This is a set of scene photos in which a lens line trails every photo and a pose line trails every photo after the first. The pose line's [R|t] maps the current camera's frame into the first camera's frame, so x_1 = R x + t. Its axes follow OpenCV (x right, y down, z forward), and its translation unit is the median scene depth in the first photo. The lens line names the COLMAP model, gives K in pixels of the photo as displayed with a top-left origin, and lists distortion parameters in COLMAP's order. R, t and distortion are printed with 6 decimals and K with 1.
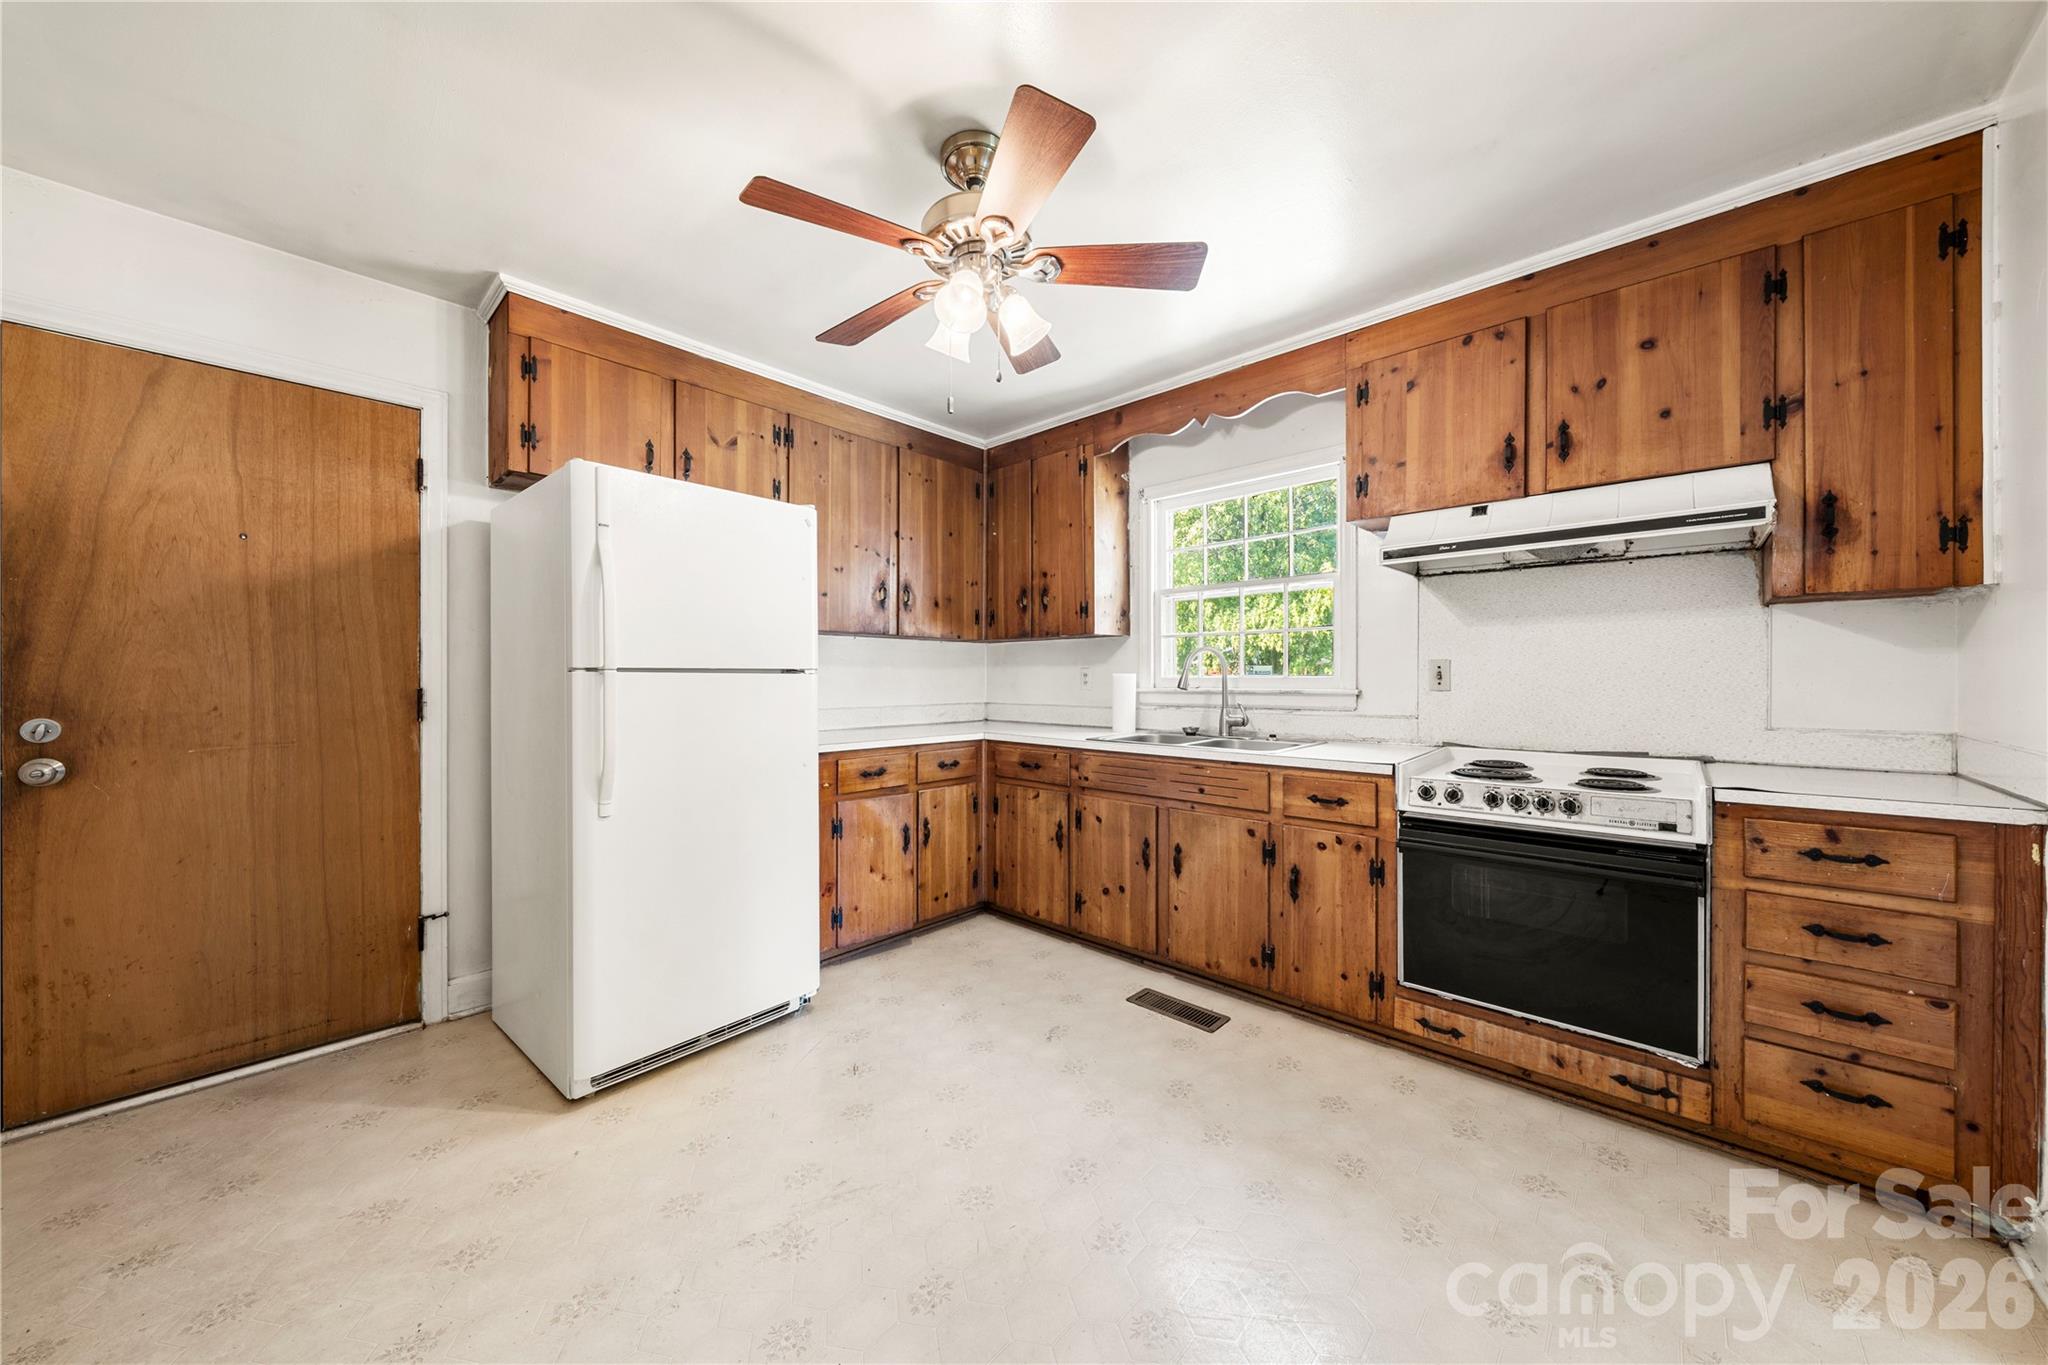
lens RADIAL K [[705.5, 0, 1006.4], [0, 705.5, 685.9], [0, 0, 1]] dist [-0.004637, 0.000721]
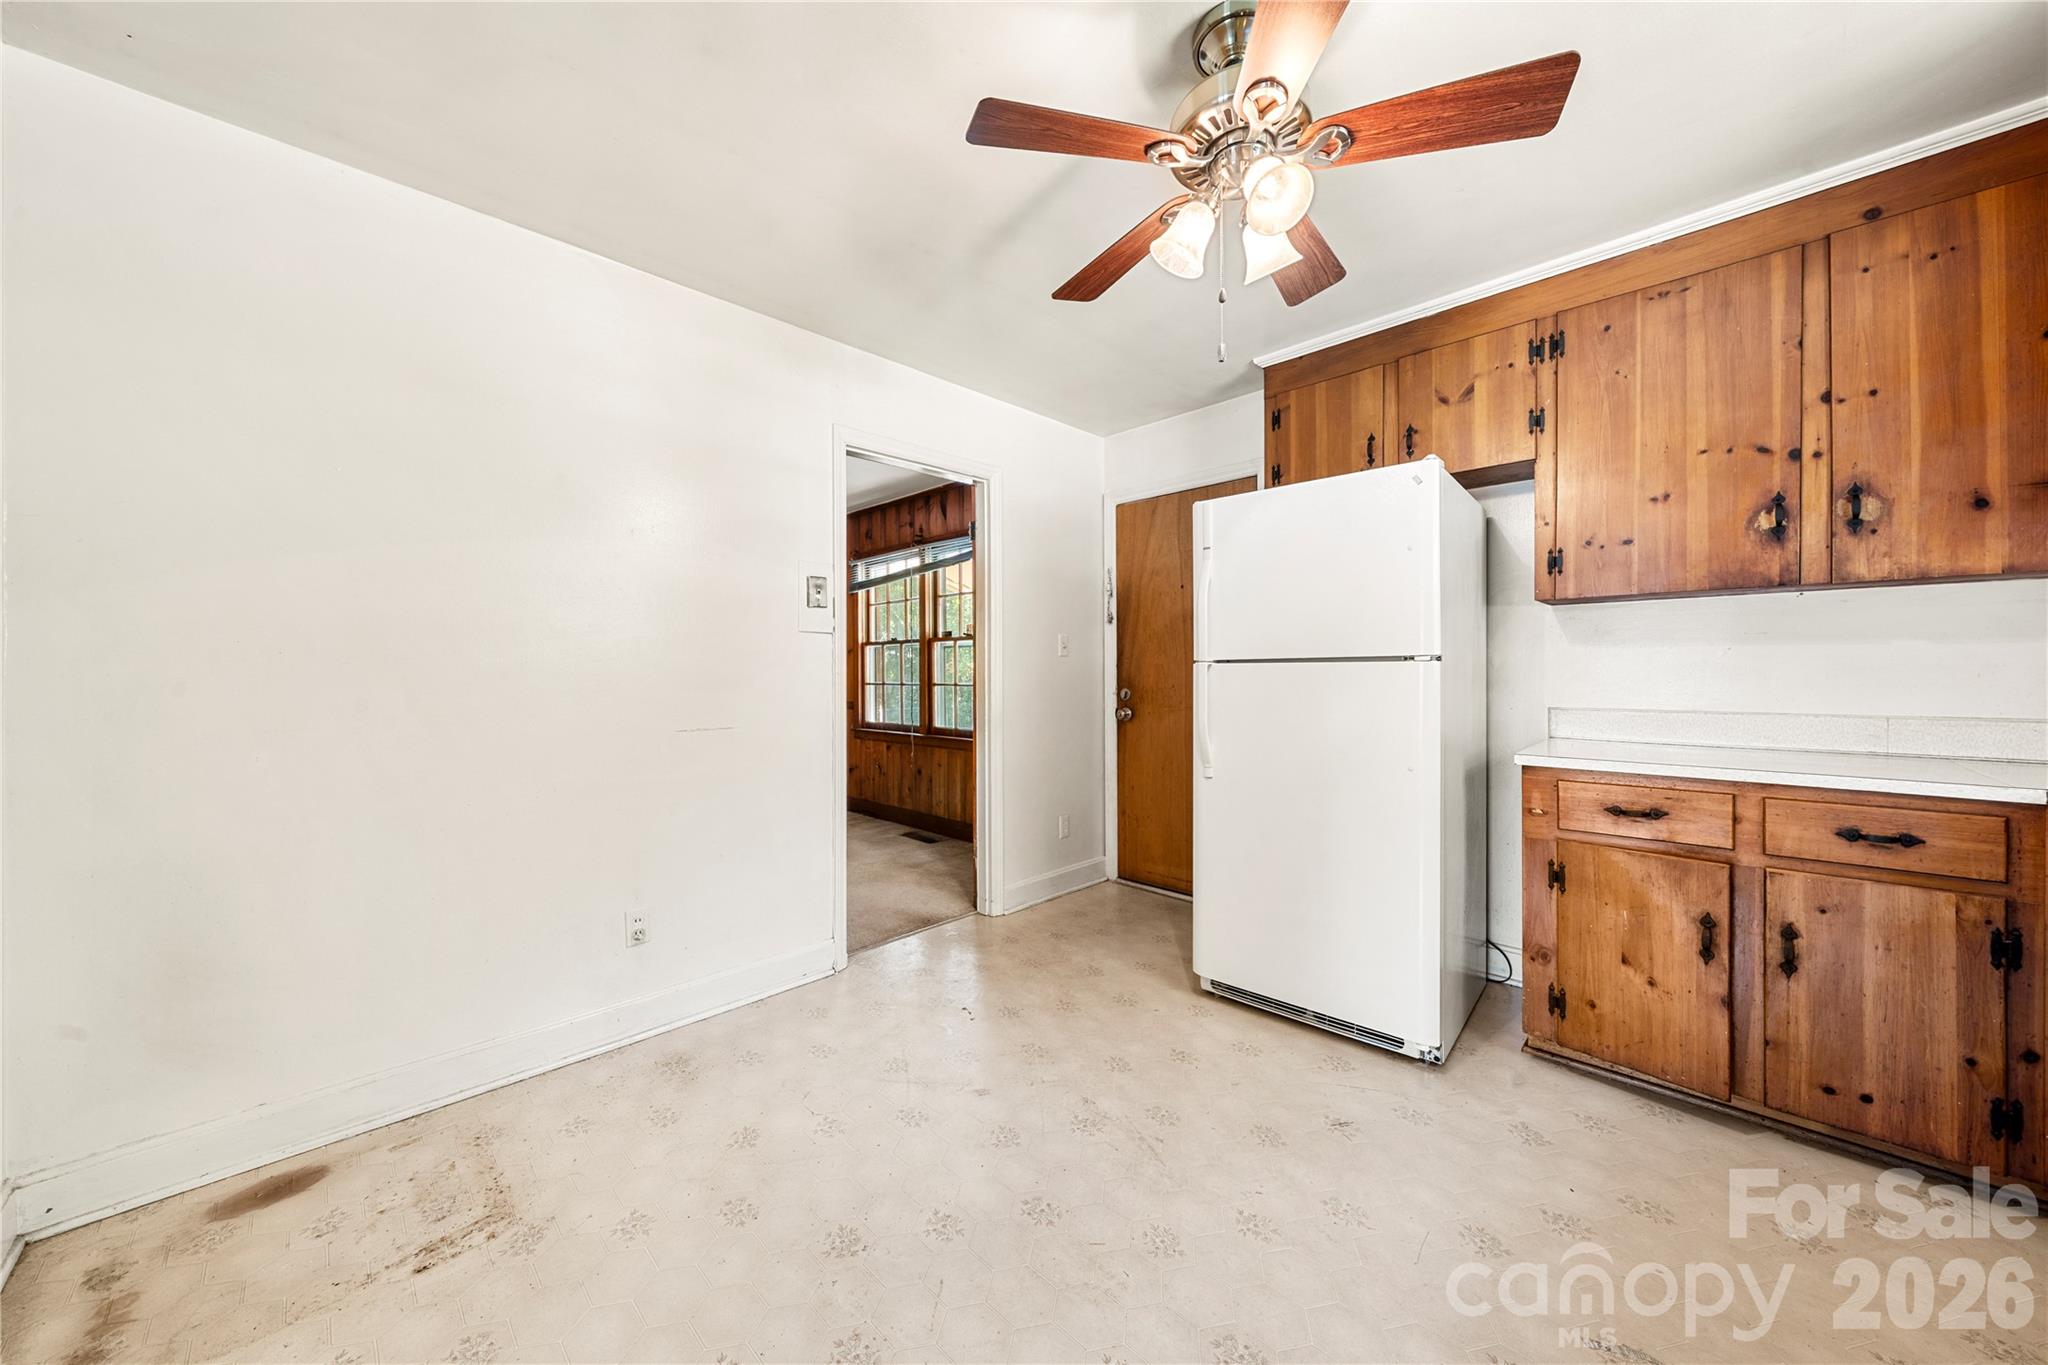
lens RADIAL K [[705.5, 0, 1011.1], [0, 705.5, 677.6], [0, 0, 1]] dist [-0.004637, 0.000721]
pose [[-0.035233, 0.008840, -0.999340, 0.473814], [-0.003666, 0.999953, 0.008974, -0.002675], [0.999372, 0.003980, -0.035199, 0.458298]]
